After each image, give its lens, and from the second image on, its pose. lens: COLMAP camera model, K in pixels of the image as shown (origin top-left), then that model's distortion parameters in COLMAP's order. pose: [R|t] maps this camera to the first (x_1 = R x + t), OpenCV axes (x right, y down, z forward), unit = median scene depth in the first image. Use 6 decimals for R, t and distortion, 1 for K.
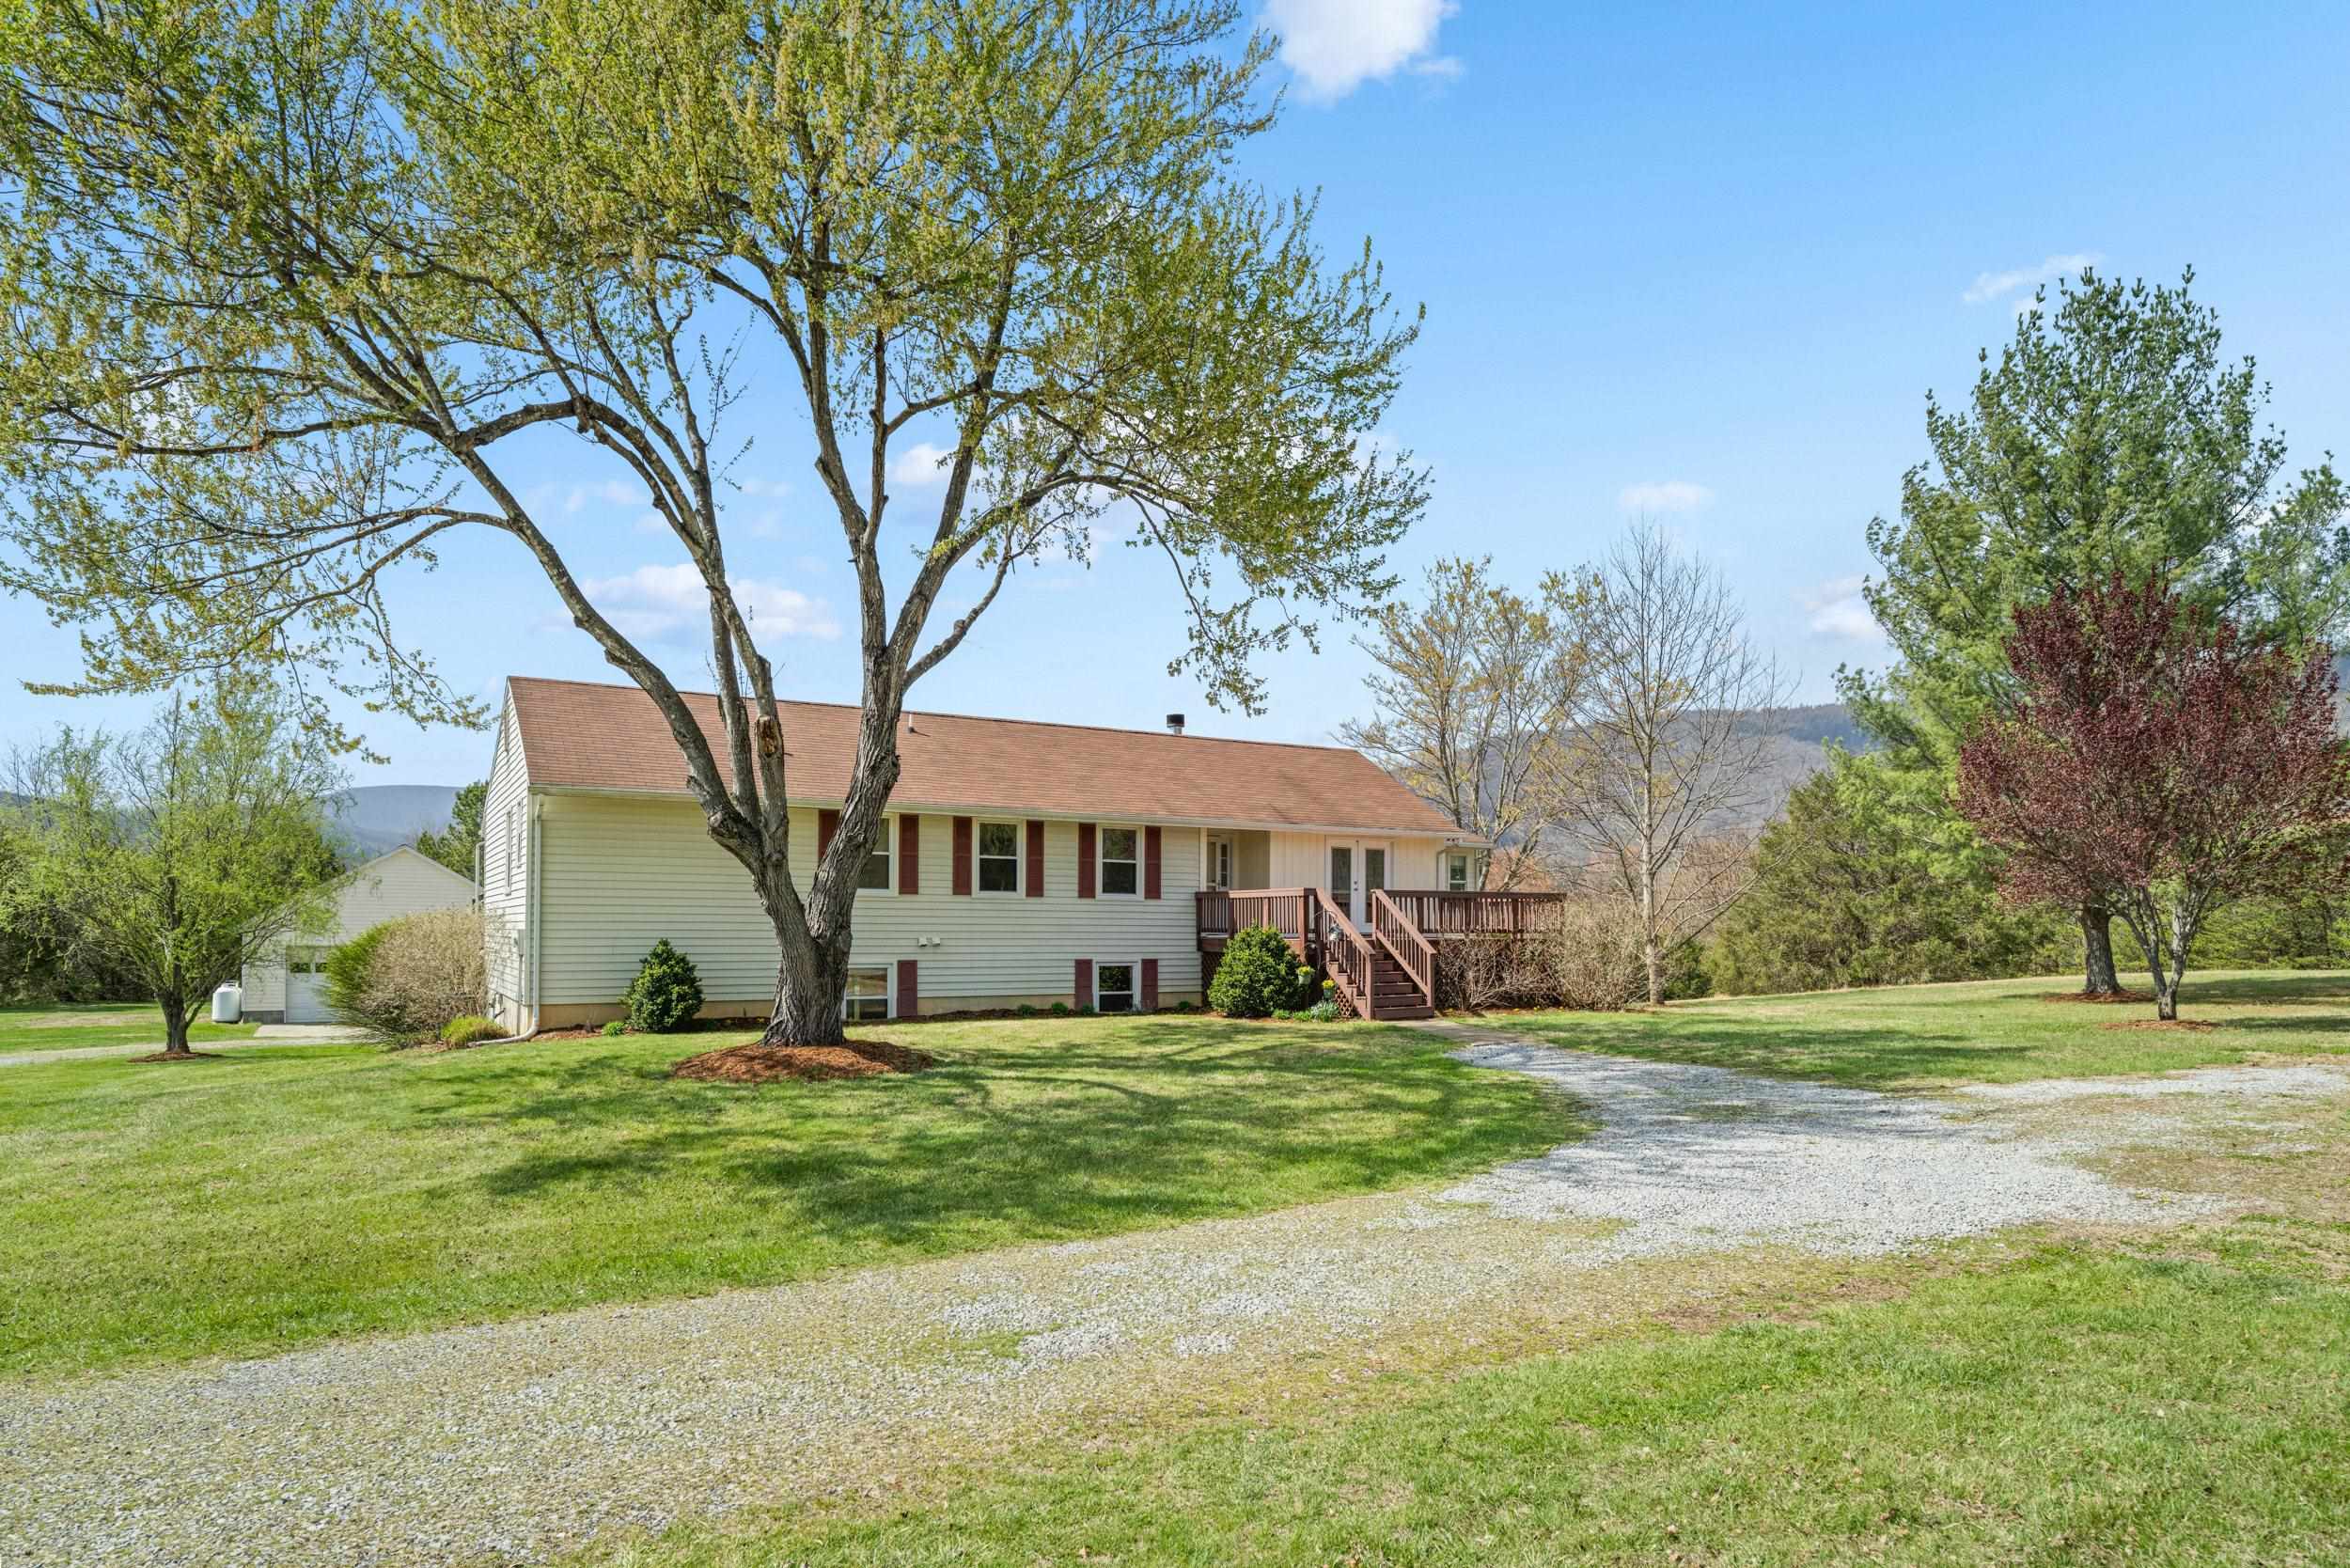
lens RADIAL K [[1476.2, 0, 1151.8], [0, 1476.2, 797.8], [0, 0, 1]] dist [0.025920, 0.004509]
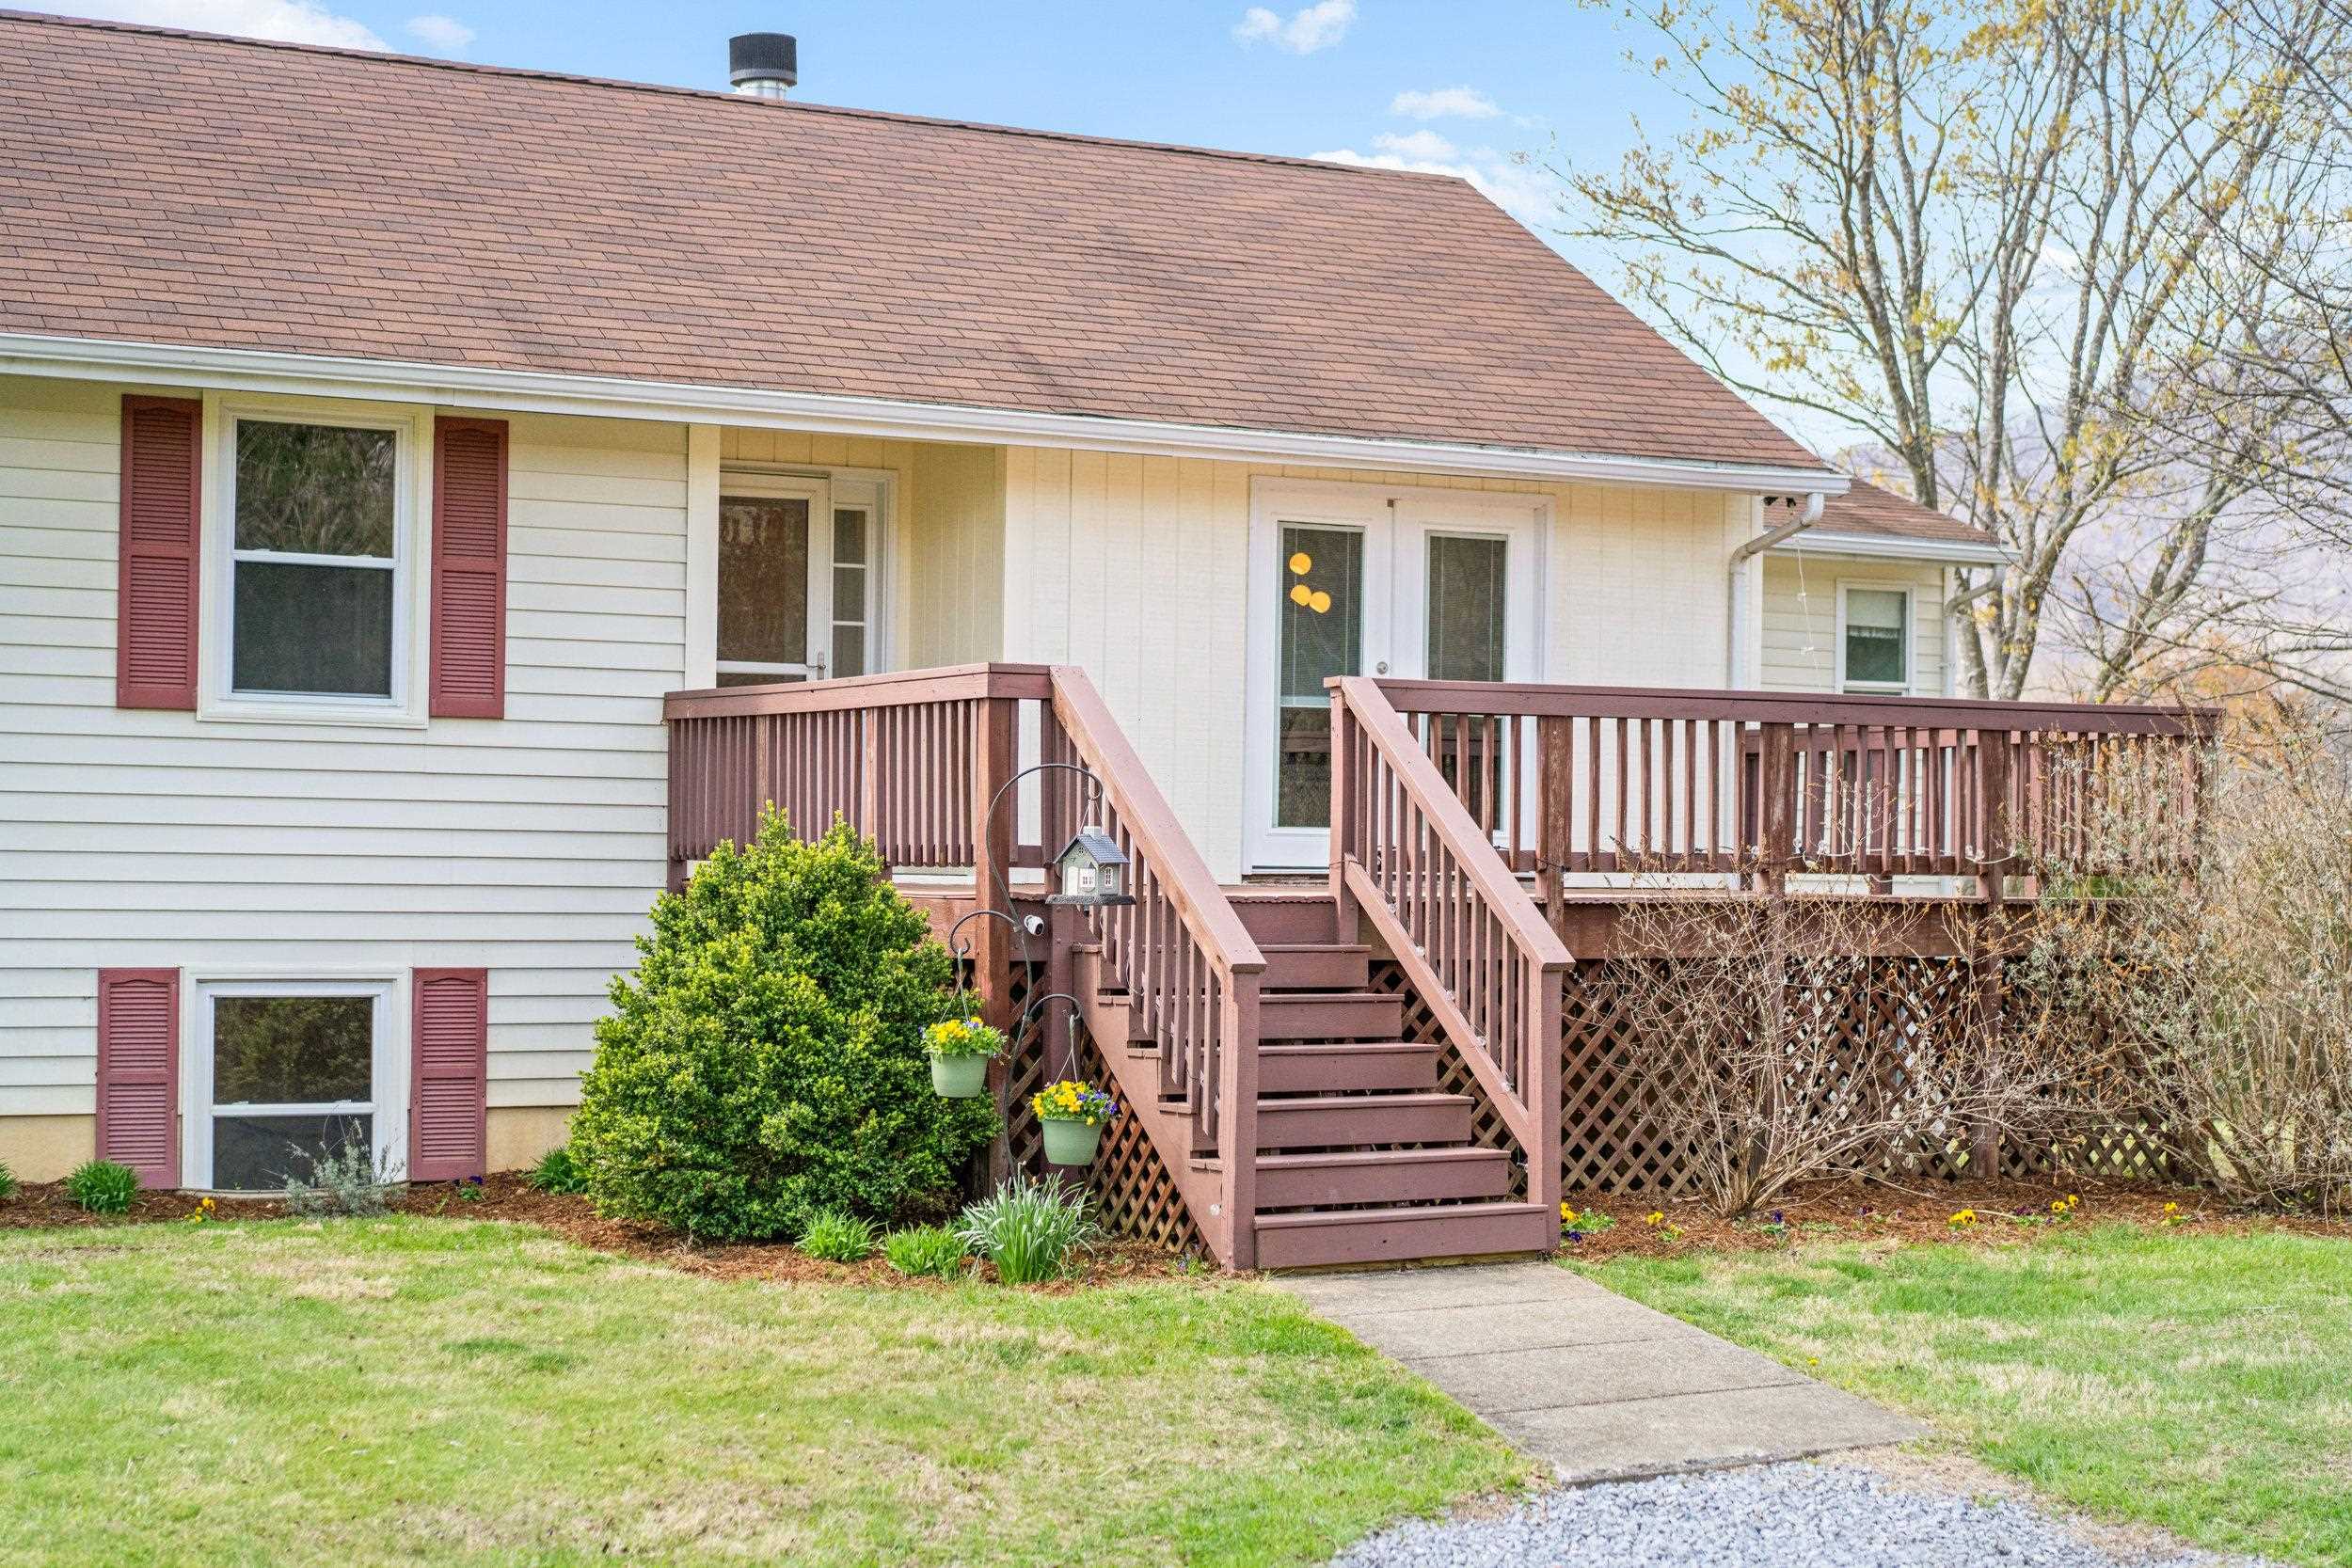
lens RADIAL K [[3664.8, 0, 1167.2], [0, 3664.8, 761.9], [0, 0, 1]] dist [-0.040312, 0.000000]
pose [[0.998648, 0.009806, -0.051040, 0.135868], [-0.006409, 0.997780, 0.066293, 0.033436], [0.051577, -0.065877, 0.996494, 0.388358]]
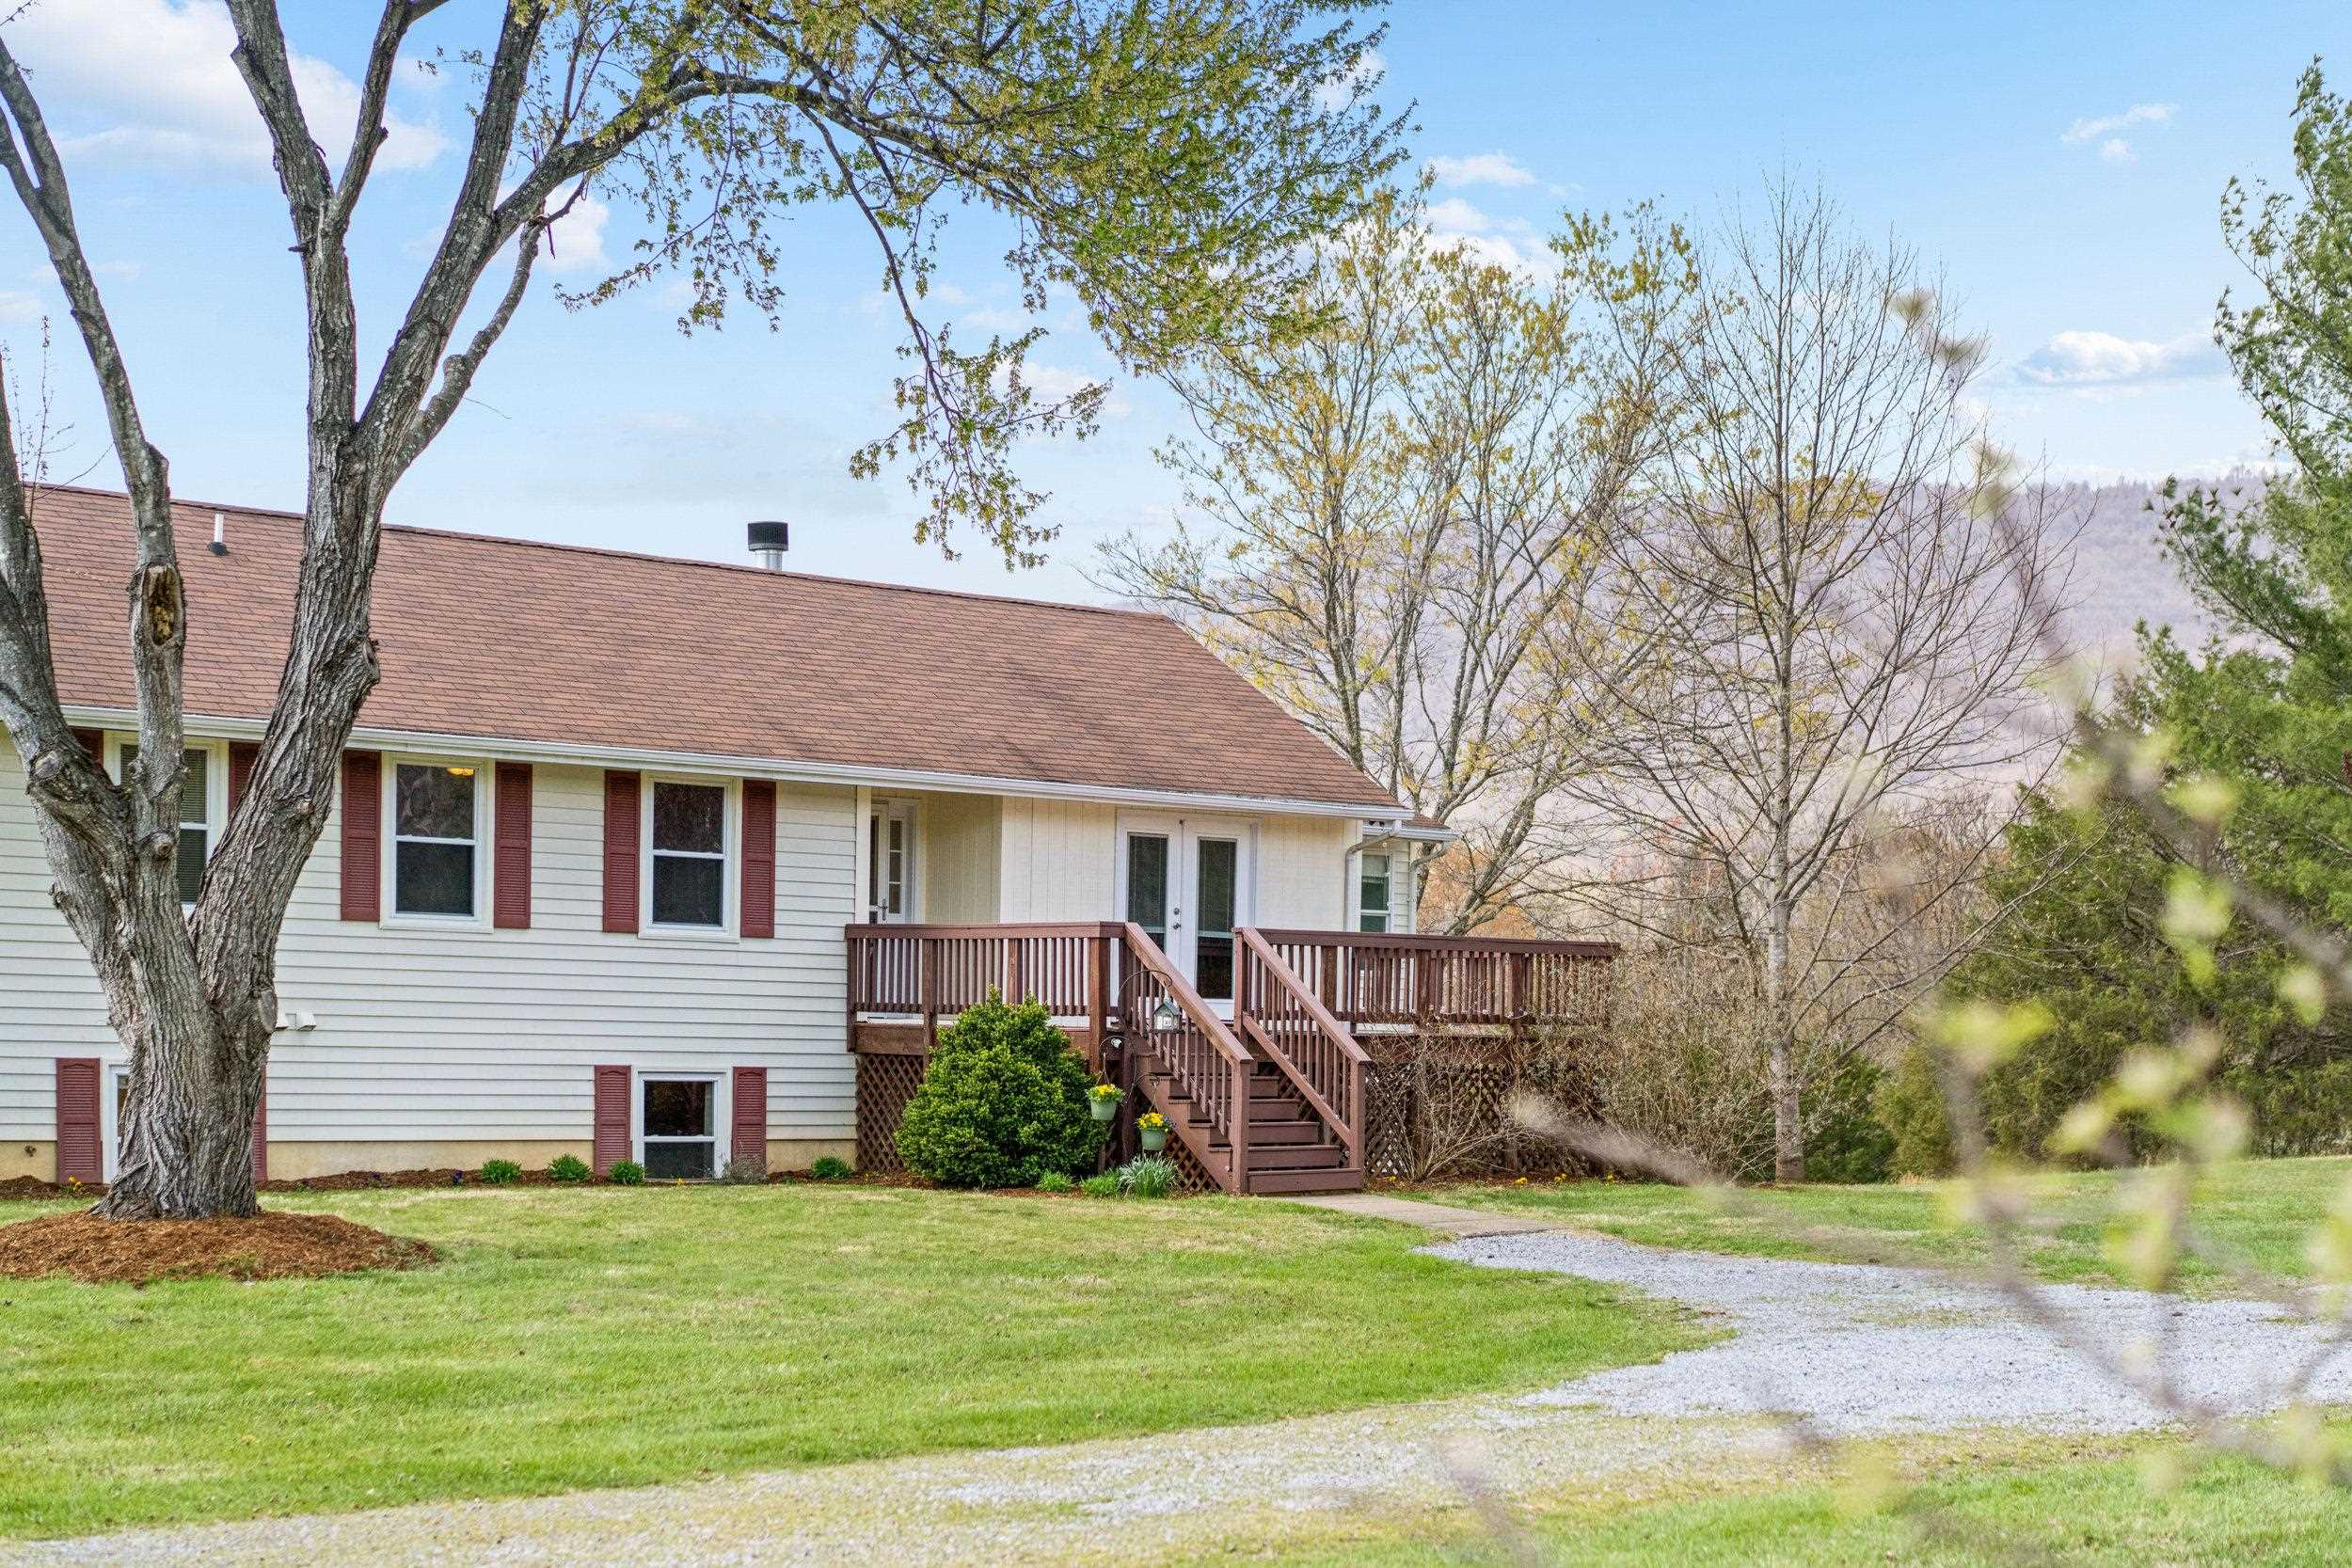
lens RADIAL K [[3664.8, 0, 1186.9], [0, 3664.8, 783.0], [0, 0, 1]] dist [-0.040312, 0.000000]
pose [[0.985145, 0.029916, 0.169097, -0.065903], [-0.034236, 0.999156, 0.022690, -0.011351], [-0.168276, -0.028142, 0.985338, -0.162179]]
